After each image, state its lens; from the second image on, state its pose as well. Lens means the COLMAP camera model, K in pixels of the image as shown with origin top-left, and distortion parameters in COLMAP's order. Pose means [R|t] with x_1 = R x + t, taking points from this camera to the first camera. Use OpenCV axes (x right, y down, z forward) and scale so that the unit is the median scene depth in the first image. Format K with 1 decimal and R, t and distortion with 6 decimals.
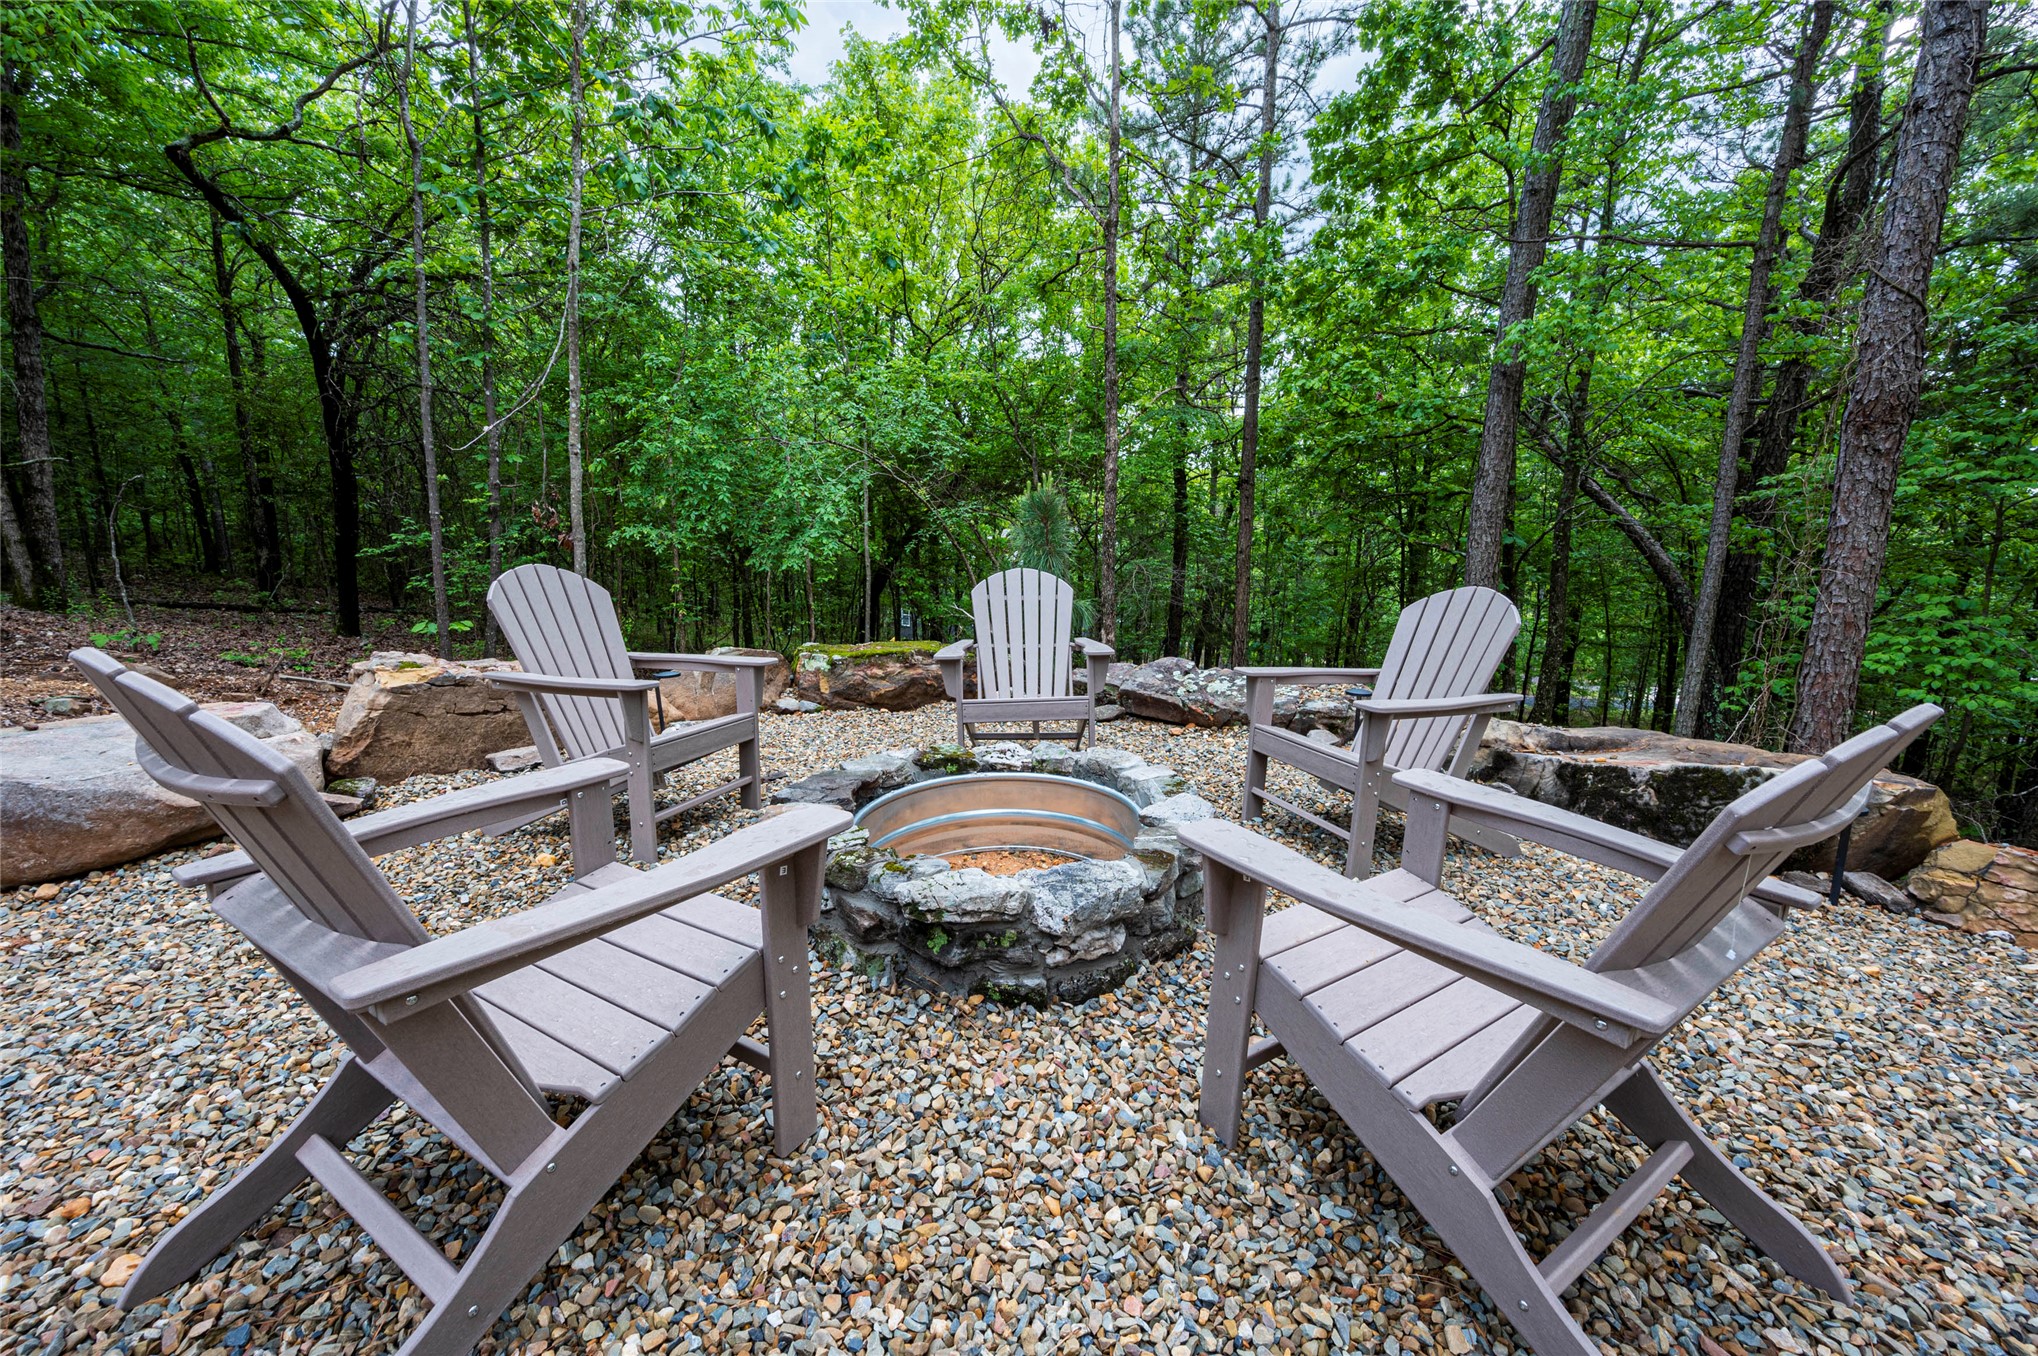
lens RADIAL K [[812.5, 0, 1009.3], [0, 812.5, 667.4], [0, 0, 1]] dist [-0.002160, 0.000682]
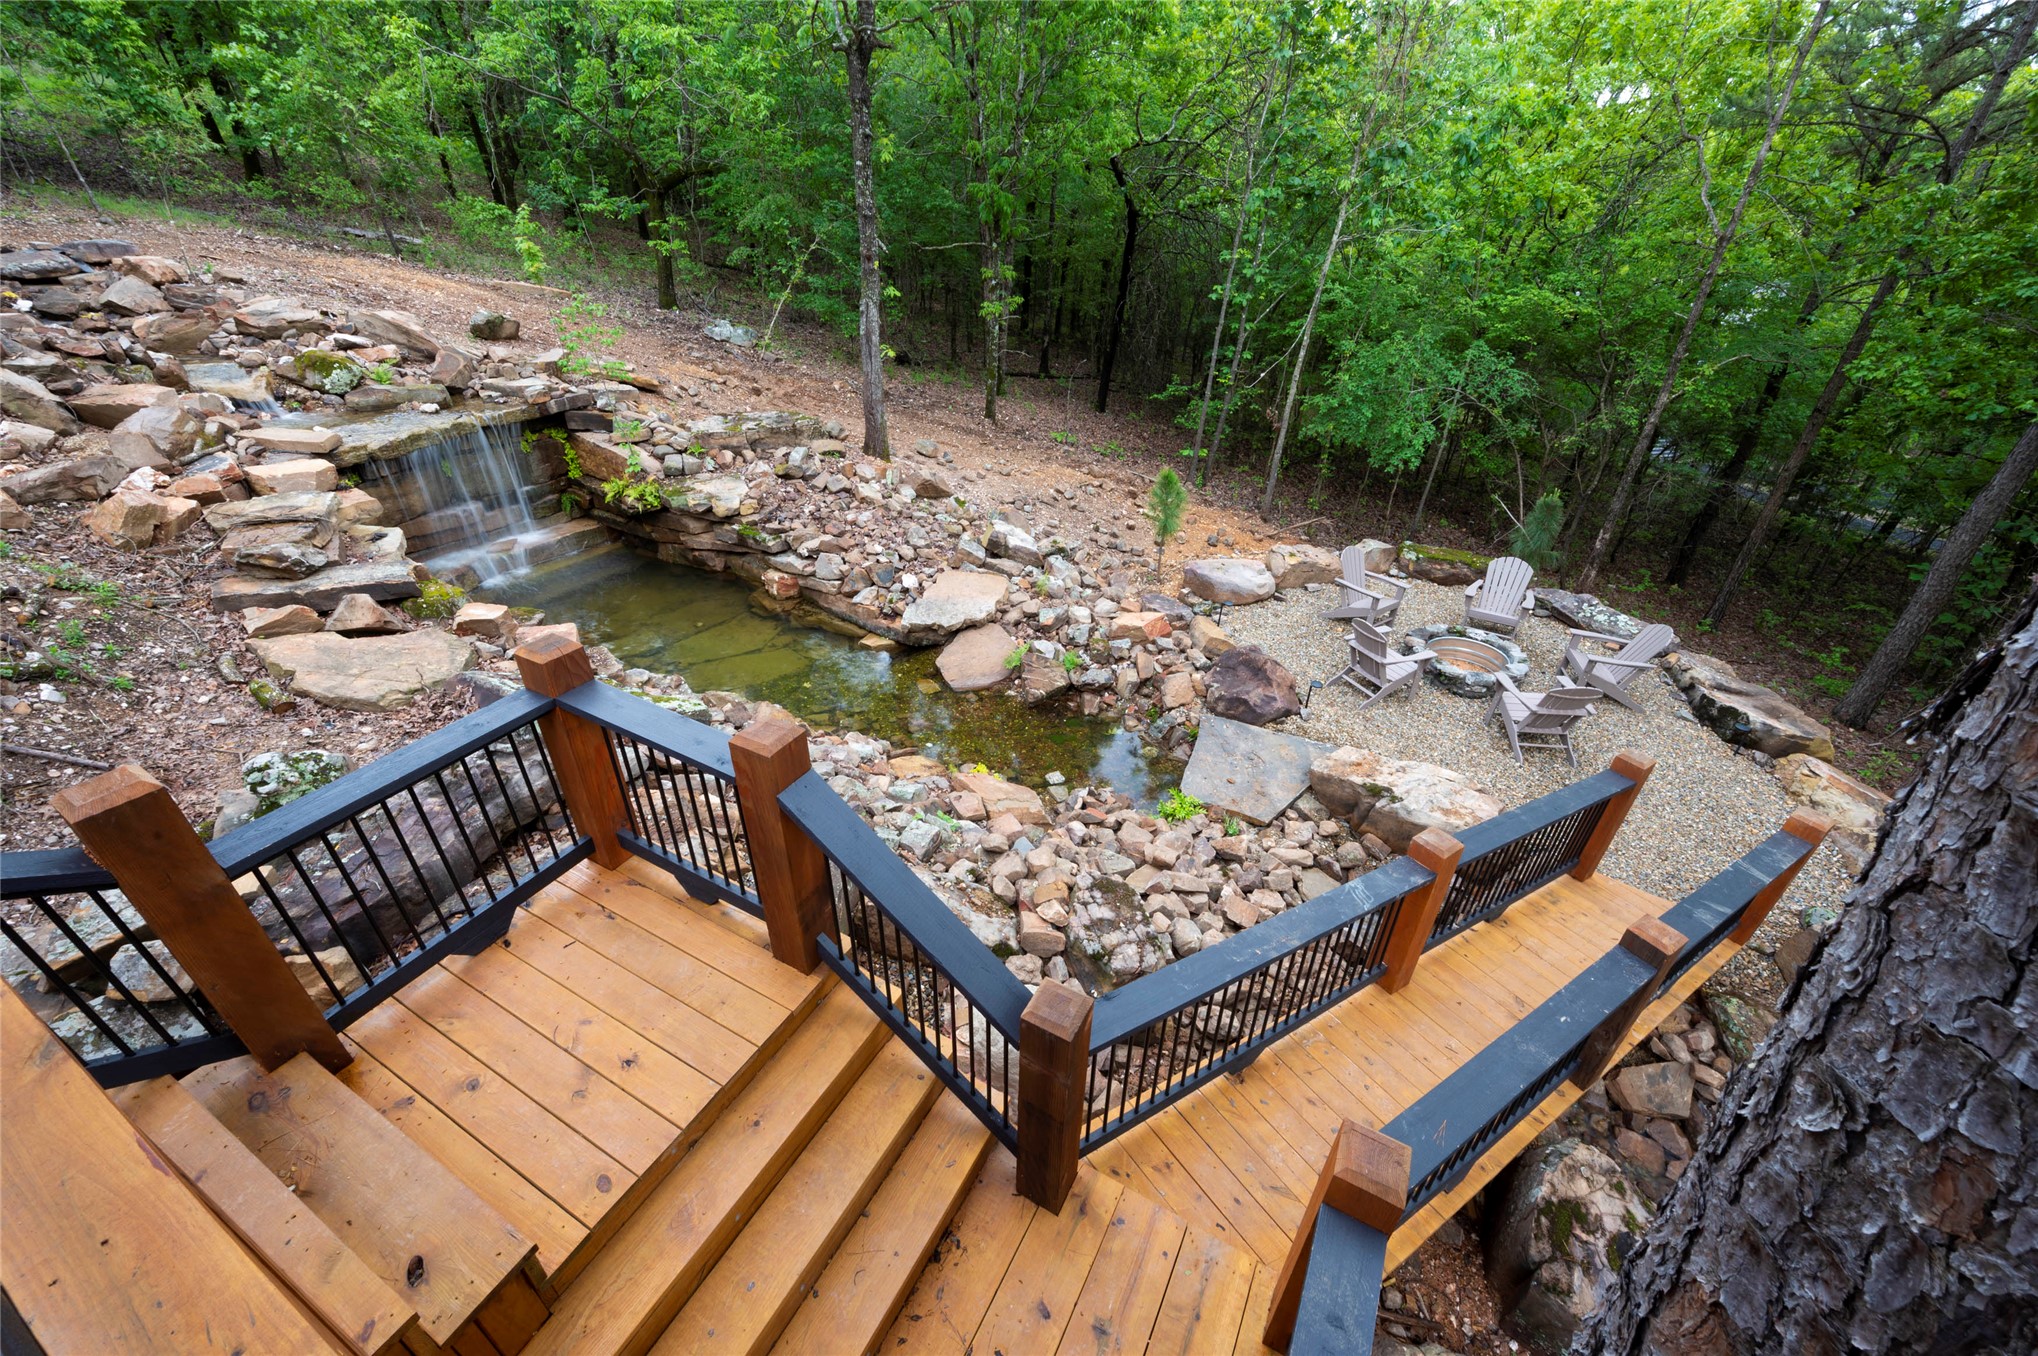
lens RADIAL K [[812.5, 0, 1022.4], [0, 812.5, 675.6], [0, 0, 1]] dist [-0.002160, 0.000682]
pose [[0.825609, 0.311353, -0.470563, 0.044987], [-0.126480, 0.914871, 0.383423, -0.462115], [0.549885, -0.257041, 0.794705, -1.601889]]
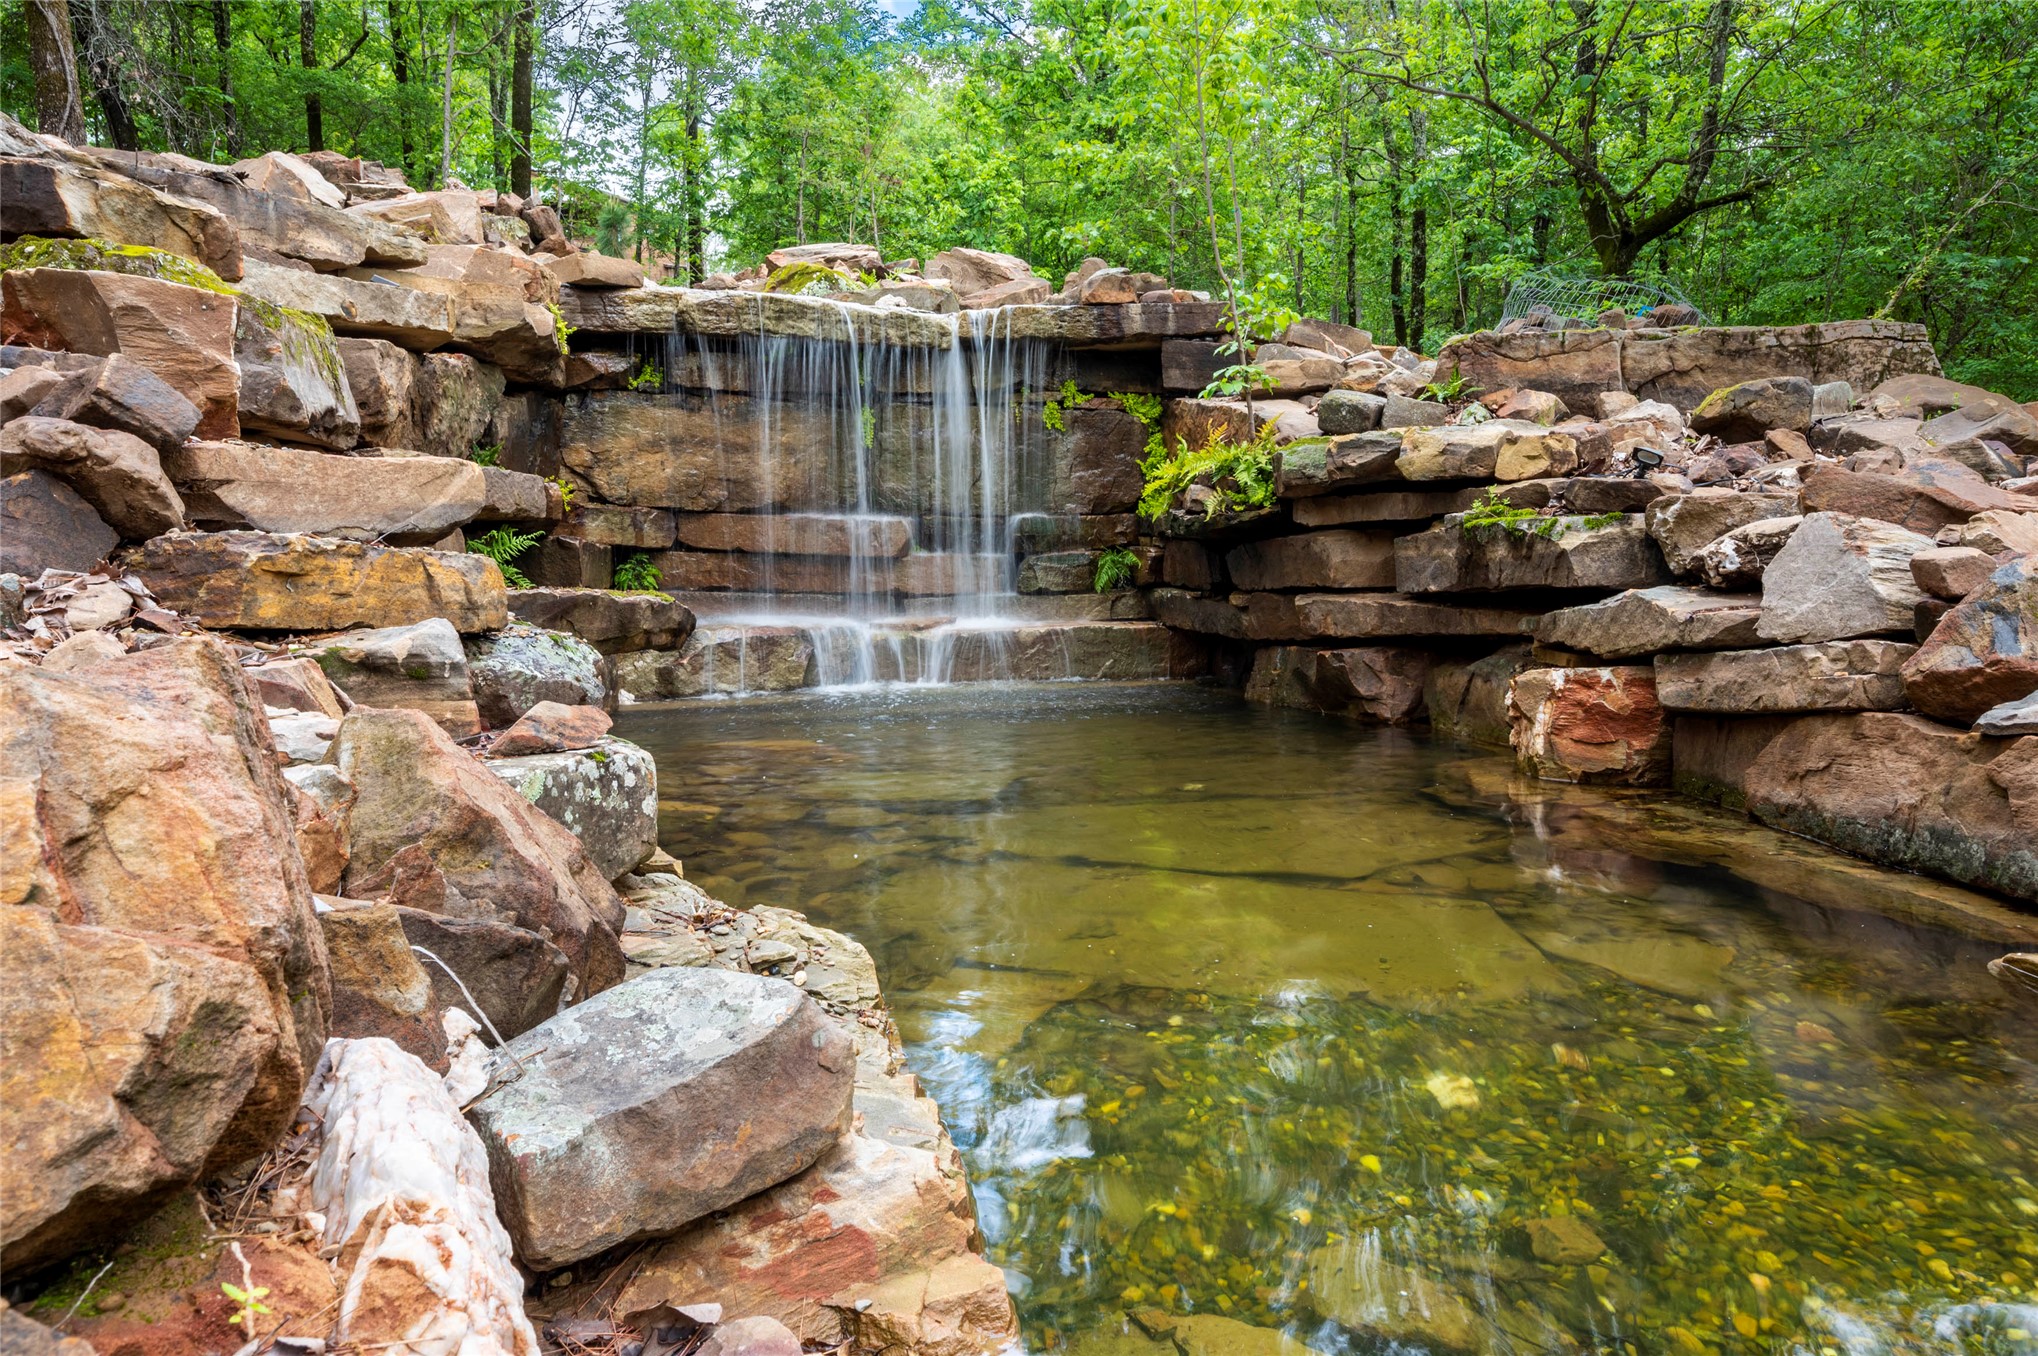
lens RADIAL K [[1341.6, 0, 1002.6], [0, 1341.6, 670.9], [0, 0, 1]] dist [0.001189, -0.003454]
pose [[0.118717, 0.078858, -0.989792, -0.923802], [-0.168767, 0.983939, 0.058150, 0.244923], [0.978480, 0.160141, 0.130119, -0.538701]]
